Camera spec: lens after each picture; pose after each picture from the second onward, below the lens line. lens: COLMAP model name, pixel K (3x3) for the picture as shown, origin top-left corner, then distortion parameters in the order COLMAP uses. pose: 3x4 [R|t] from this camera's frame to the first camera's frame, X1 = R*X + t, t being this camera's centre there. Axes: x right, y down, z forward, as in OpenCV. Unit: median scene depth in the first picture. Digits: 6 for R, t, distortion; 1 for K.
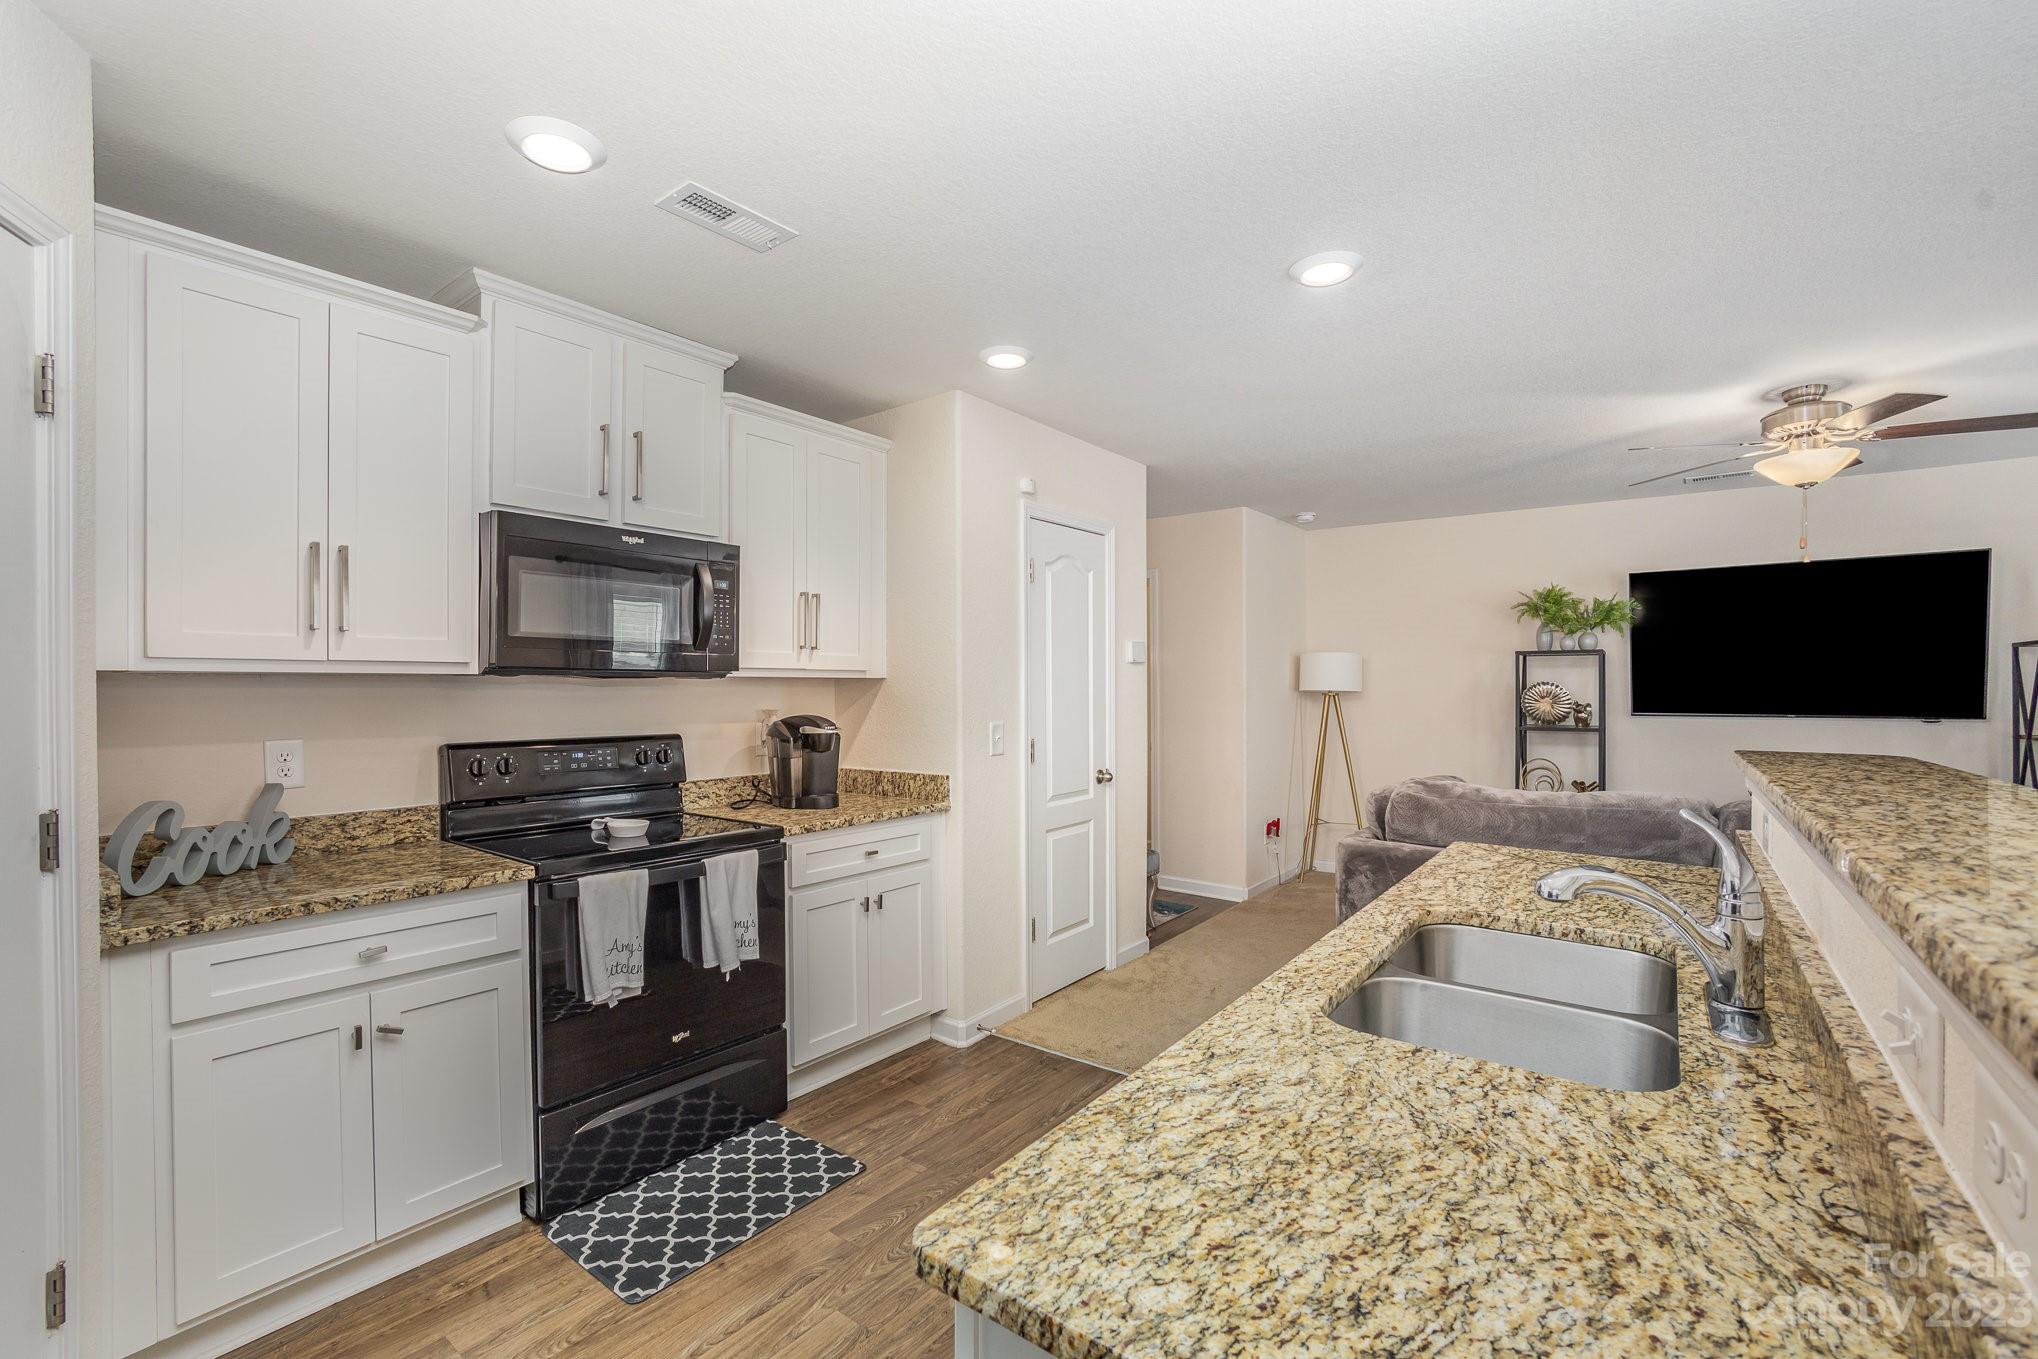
lens RADIAL K [[890.3, 0, 1021.9], [0, 890.3, 686.5], [0, 0, 1]] dist [-0.047721, 0.010961]
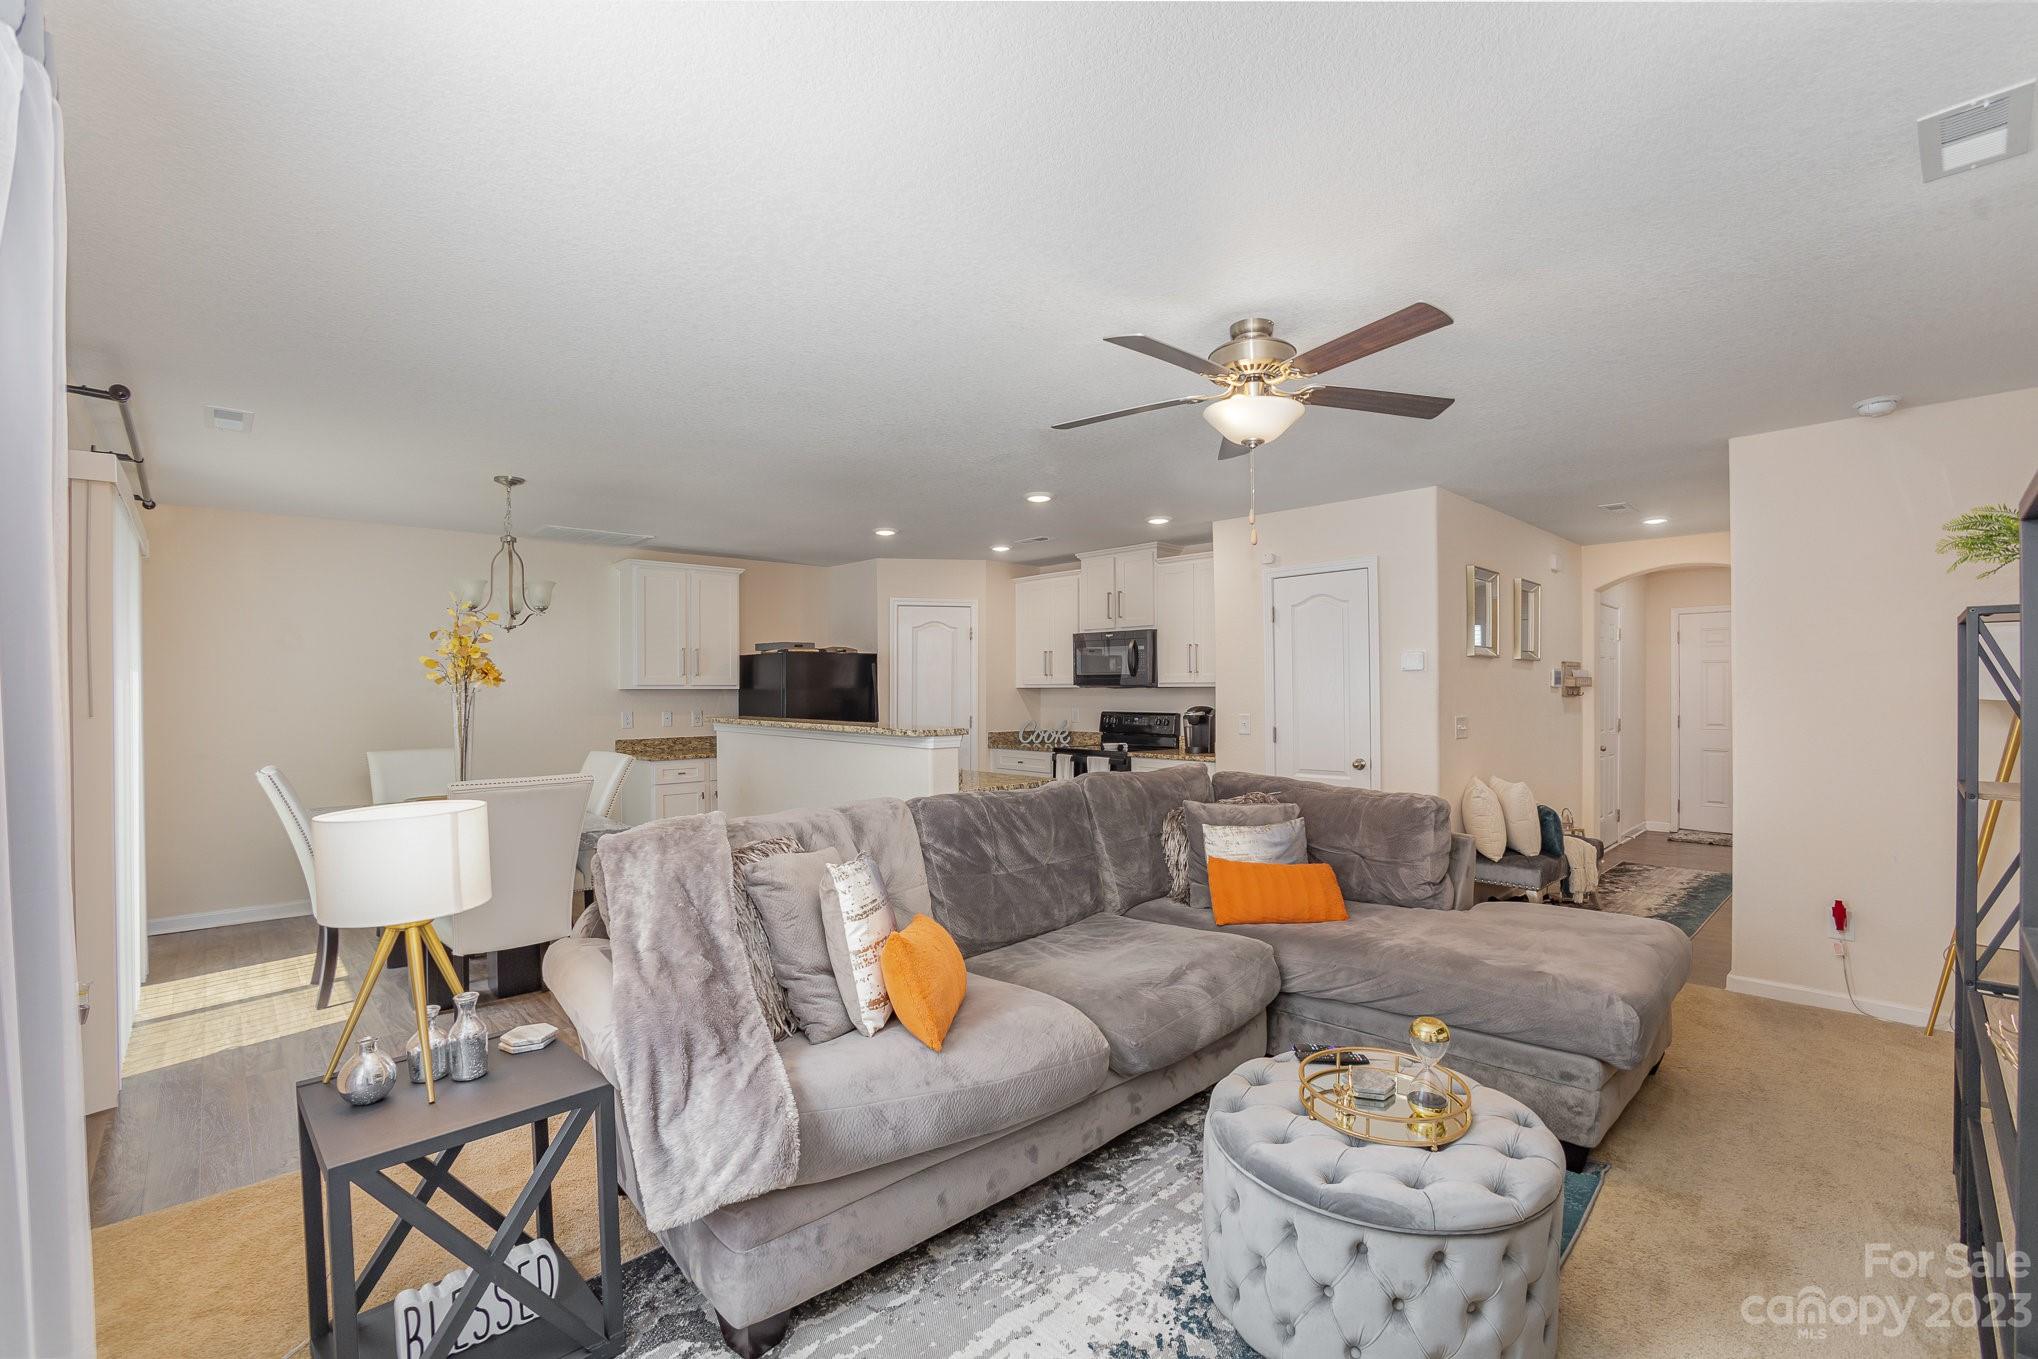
lens RADIAL K [[890.3, 0, 1024.4], [0, 890.3, 691.7], [0, 0, 1]] dist [-0.047721, 0.010961]
pose [[-0.154293, 0.004337, -0.988016, 1.891633], [0.004287, 0.999984, 0.003720, -0.009606], [0.988016, -0.003661, -0.154309, 0.990541]]
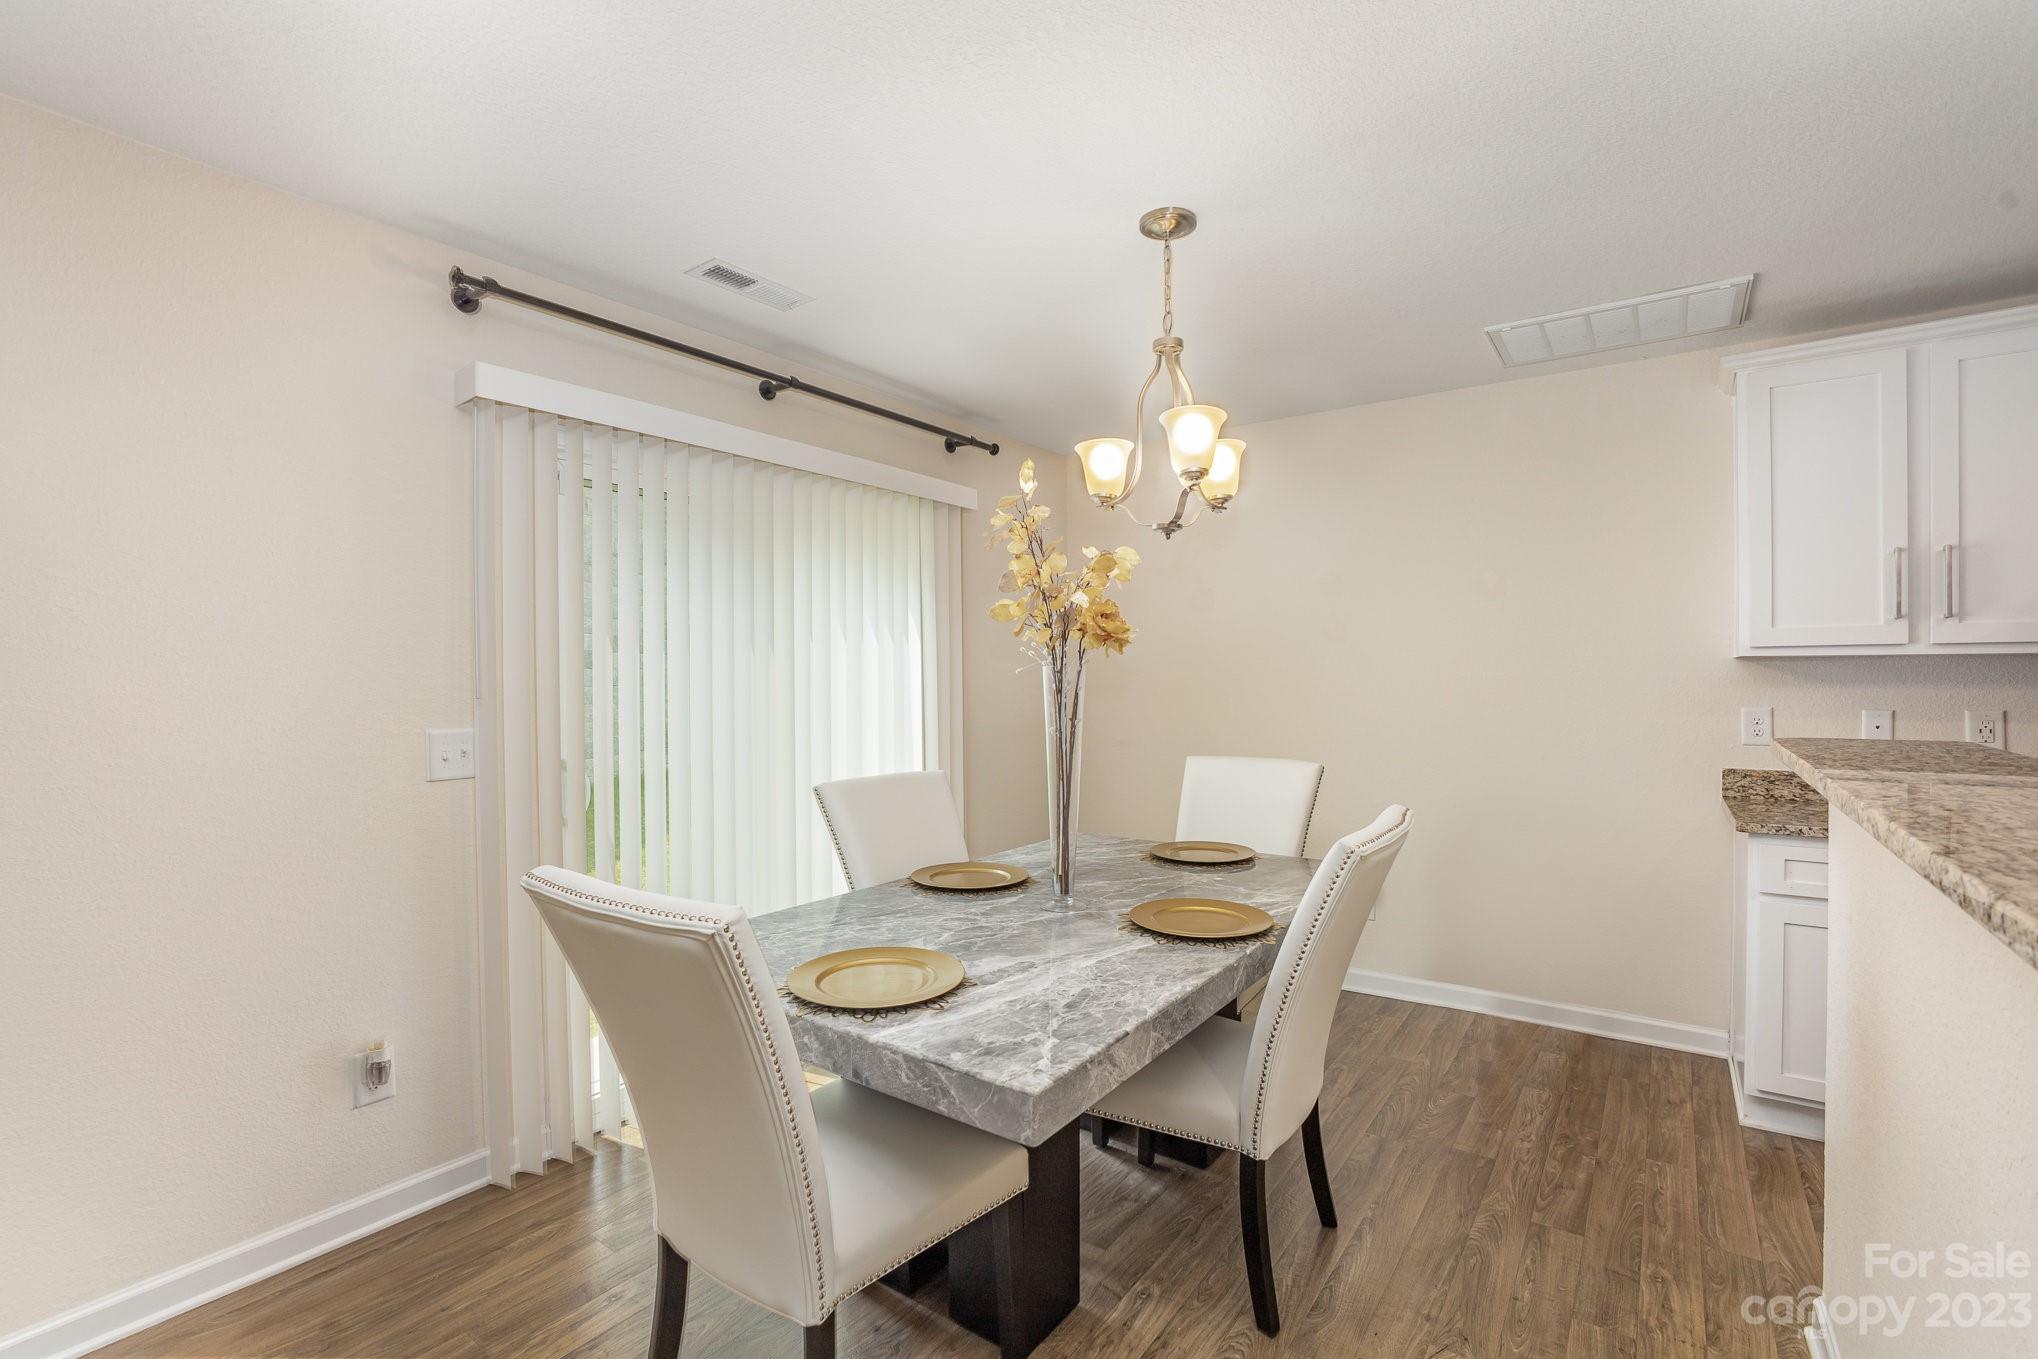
lens RADIAL K [[890.3, 0, 1024.2], [0, 890.3, 674.6], [0, 0, 1]] dist [-0.047721, 0.010961]
pose [[-0.999900, 0.008438, -0.011350, 0.702764], [0.008386, 0.999954, 0.004604, -0.002887], [0.011388, 0.004509, -0.999925, 0.624097]]
